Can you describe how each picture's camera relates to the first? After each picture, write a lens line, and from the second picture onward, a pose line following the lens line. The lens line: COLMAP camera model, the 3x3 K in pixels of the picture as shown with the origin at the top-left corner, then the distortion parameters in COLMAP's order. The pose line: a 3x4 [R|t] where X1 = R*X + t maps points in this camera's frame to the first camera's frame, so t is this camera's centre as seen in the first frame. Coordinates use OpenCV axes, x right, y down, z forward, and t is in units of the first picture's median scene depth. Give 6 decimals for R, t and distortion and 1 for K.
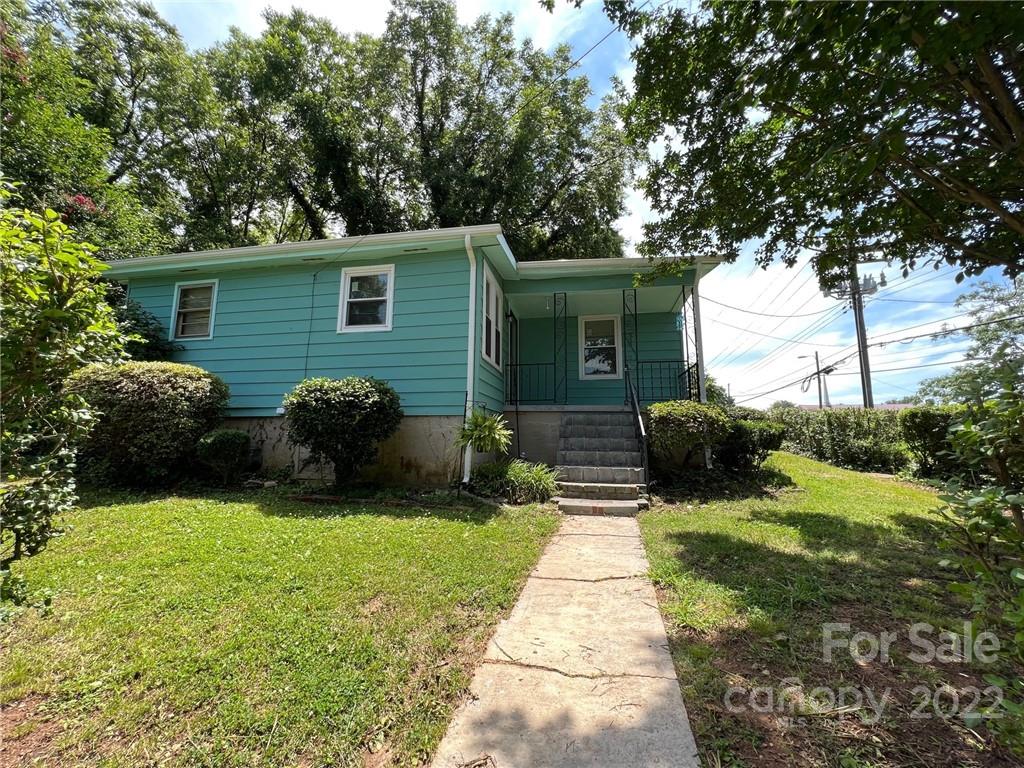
lens RADIAL K [[413.6, 0, 507.3], [0, 413.6, 384.0], [0, 0, 1]] dist [-0.000516, -0.000116]
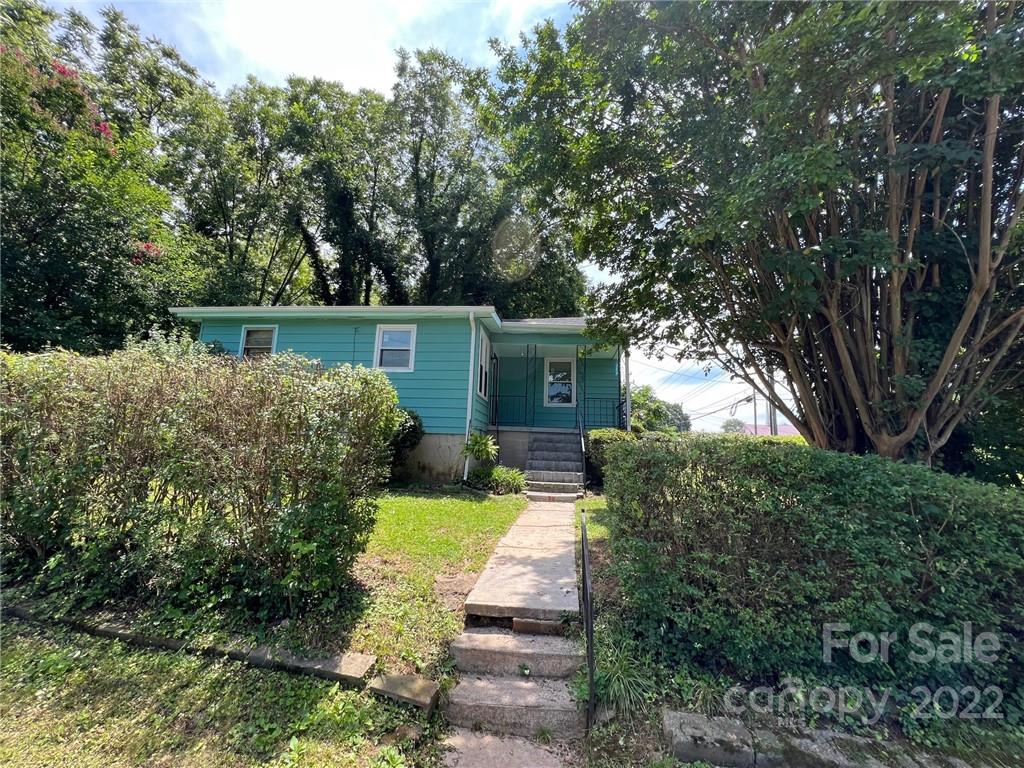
lens RADIAL K [[413.6, 0, 507.3], [0, 413.6, 384.0], [0, 0, 1]] dist [-0.000516, -0.000116]
pose [[0.995992, 0.039591, 0.080202, -0.074937], [-0.037673, 0.998970, -0.025295, -0.068075], [-0.081121, 0.022172, 0.996458, -0.459215]]
